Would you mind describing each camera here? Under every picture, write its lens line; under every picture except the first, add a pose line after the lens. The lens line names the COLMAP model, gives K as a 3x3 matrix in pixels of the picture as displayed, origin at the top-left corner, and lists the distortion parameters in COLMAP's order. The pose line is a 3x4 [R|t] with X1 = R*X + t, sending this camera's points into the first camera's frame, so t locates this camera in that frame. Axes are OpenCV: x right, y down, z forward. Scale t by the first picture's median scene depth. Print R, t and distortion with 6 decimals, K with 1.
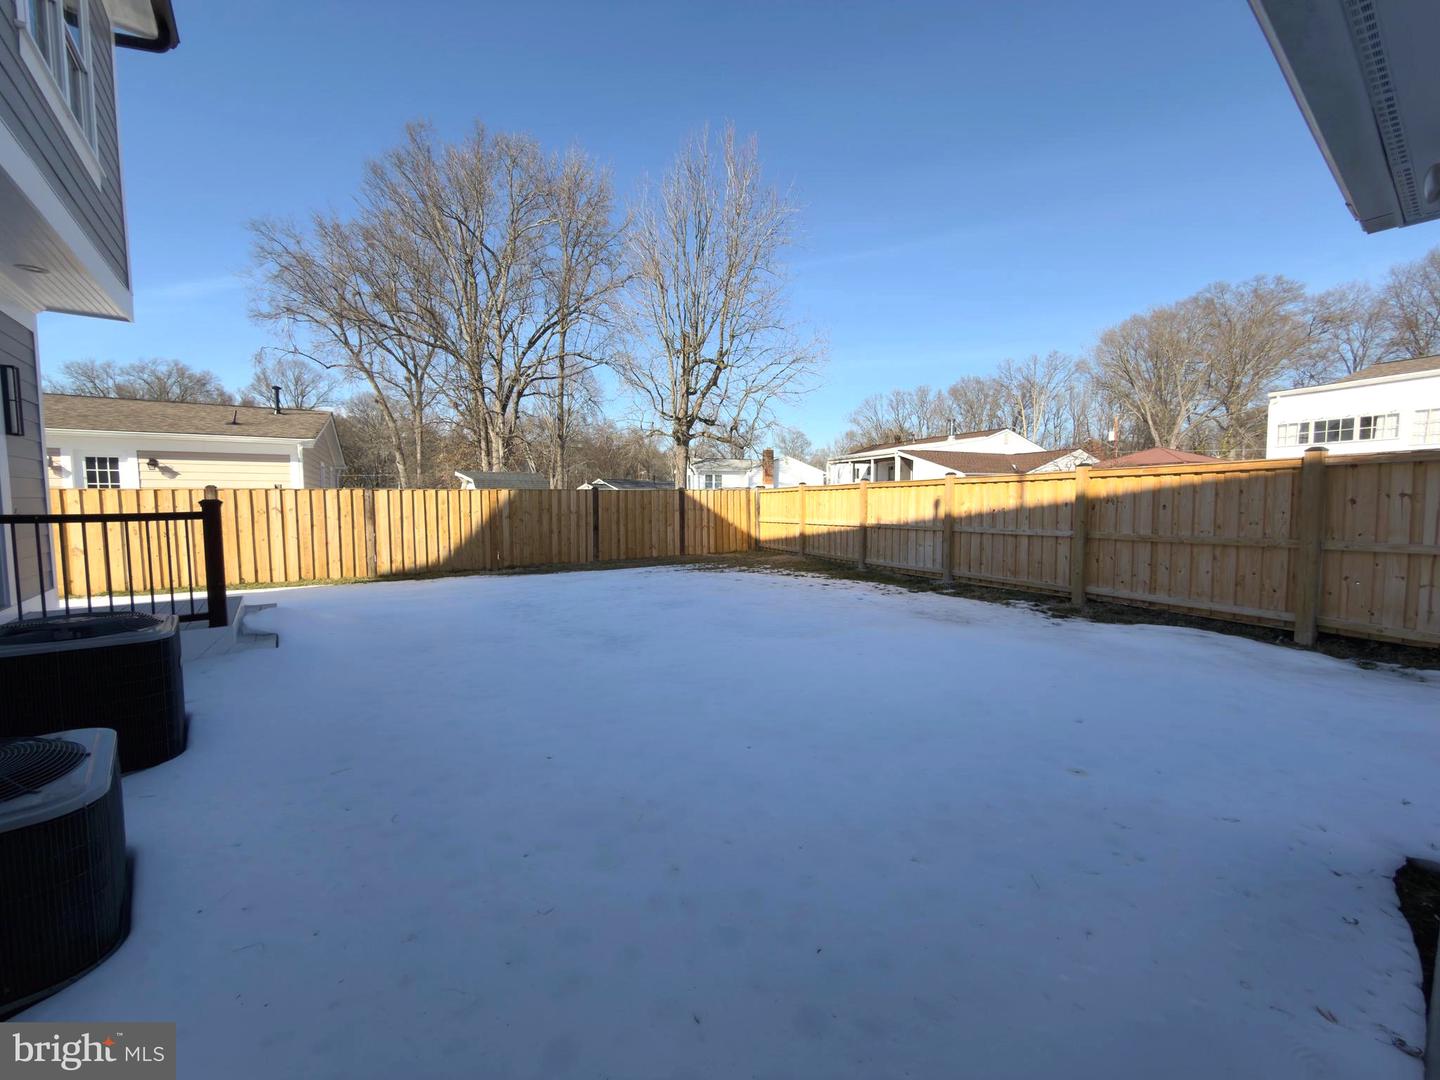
lens RADIAL K [[575.8, 0, 721.6], [0, 575.8, 539.1], [0, 0, 1]] dist [-0.002649, -0.000799]
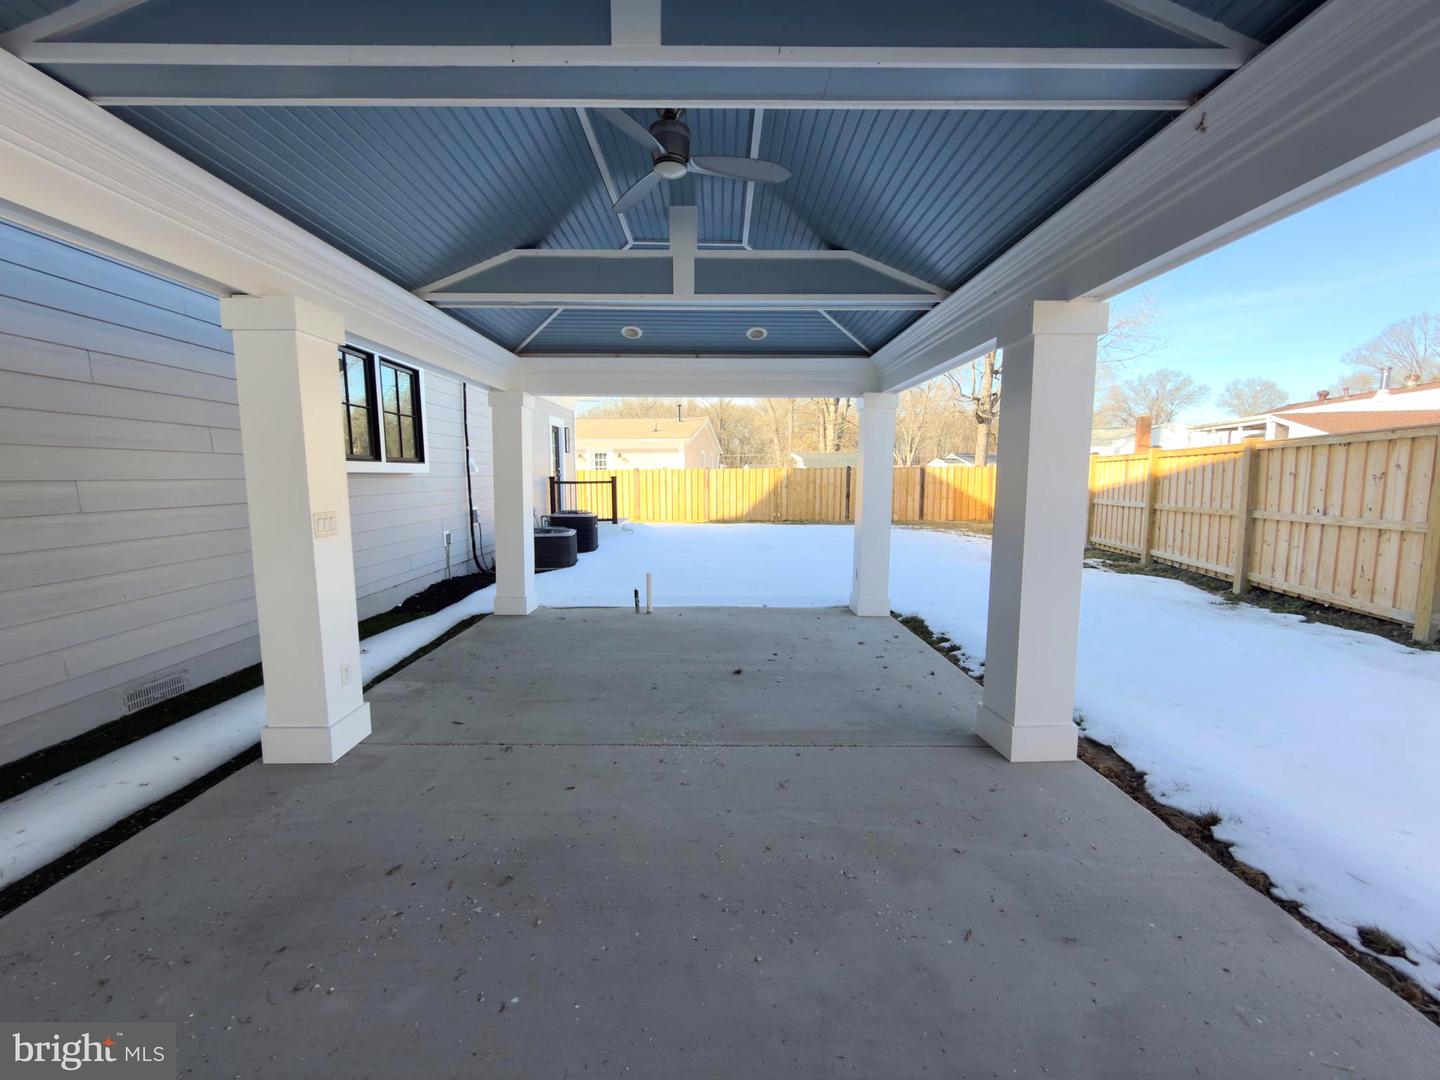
lens RADIAL K [[575.8, 0, 720.6], [0, 575.8, 538.0], [0, 0, 1]] dist [-0.002649, -0.000799]
pose [[0.801375, 0.065720, -0.594540, 0.370799], [-0.040279, 0.997619, 0.055985, 0.015890], [0.596804, -0.020917, 0.802114, -0.286277]]
